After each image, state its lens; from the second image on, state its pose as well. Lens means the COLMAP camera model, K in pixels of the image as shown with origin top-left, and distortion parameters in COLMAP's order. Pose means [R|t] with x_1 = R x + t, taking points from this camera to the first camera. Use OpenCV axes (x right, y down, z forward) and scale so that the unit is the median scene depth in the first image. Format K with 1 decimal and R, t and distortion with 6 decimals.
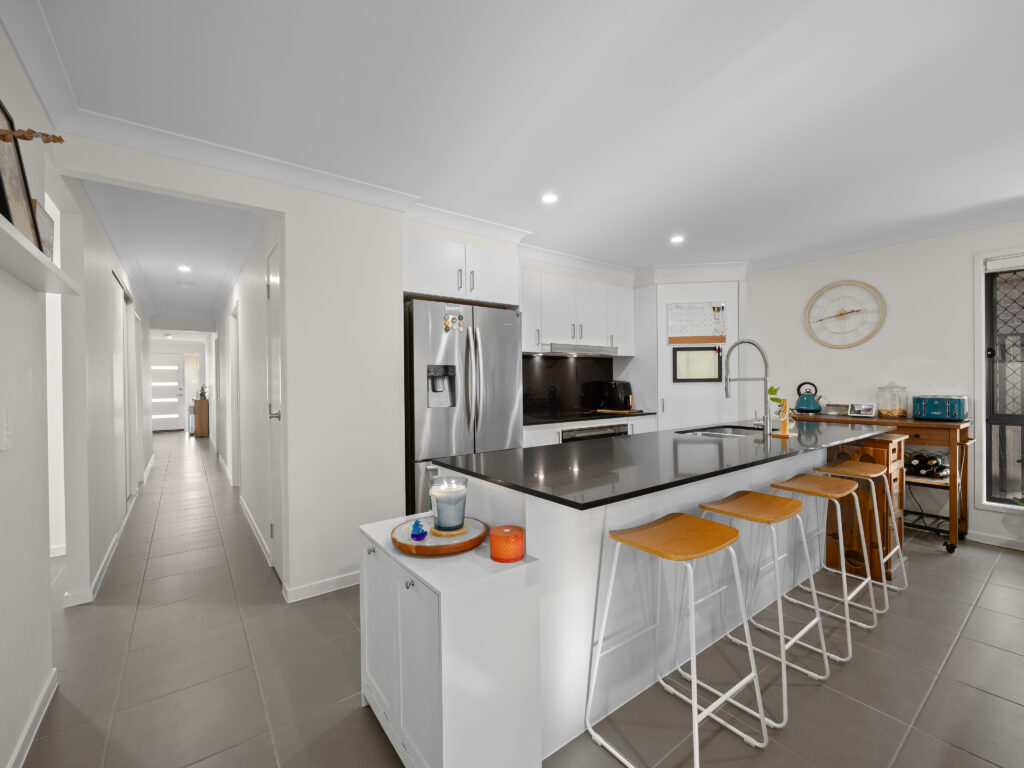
lens RADIAL K [[440.4, 0, 513.0], [0, 440.4, 386.4], [0, 0, 1]] dist [-0.001129, -0.000577]
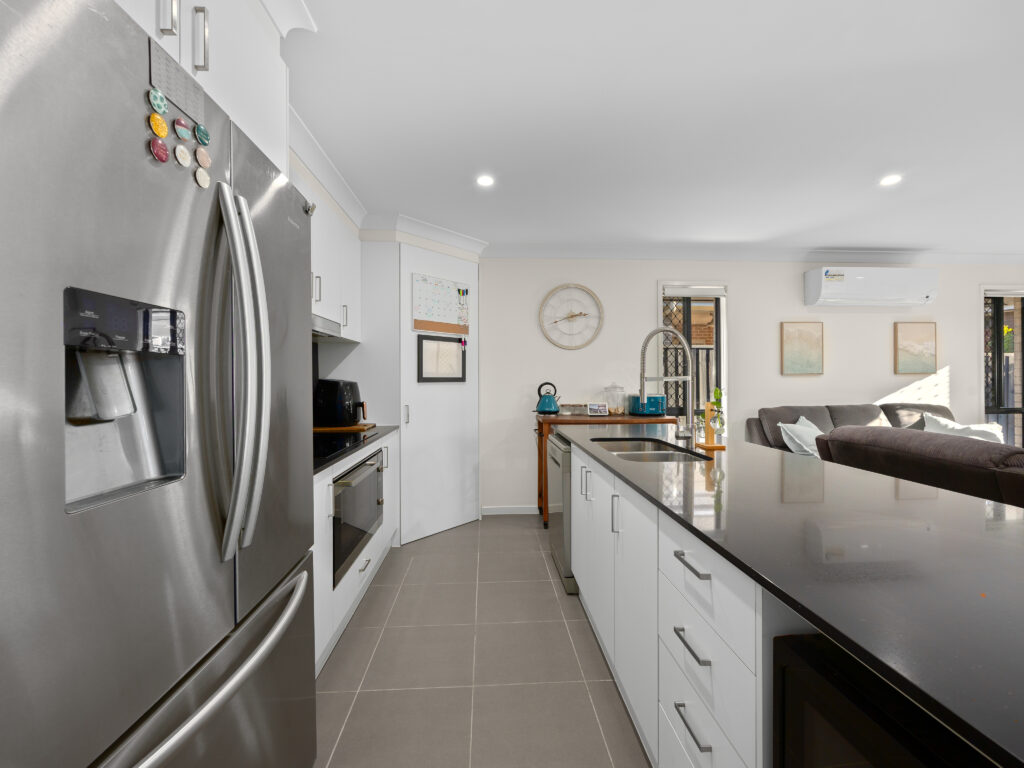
lens RADIAL K [[440.4, 0, 508.1], [0, 440.4, 379.5], [0, 0, 1]] dist [-0.001129, -0.000577]
pose [[0.561356, 0.009435, 0.827521, -0.175382], [0.003649, 0.999897, -0.013875, -0.003076], [-0.827566, 0.010809, 0.561264, 0.527933]]
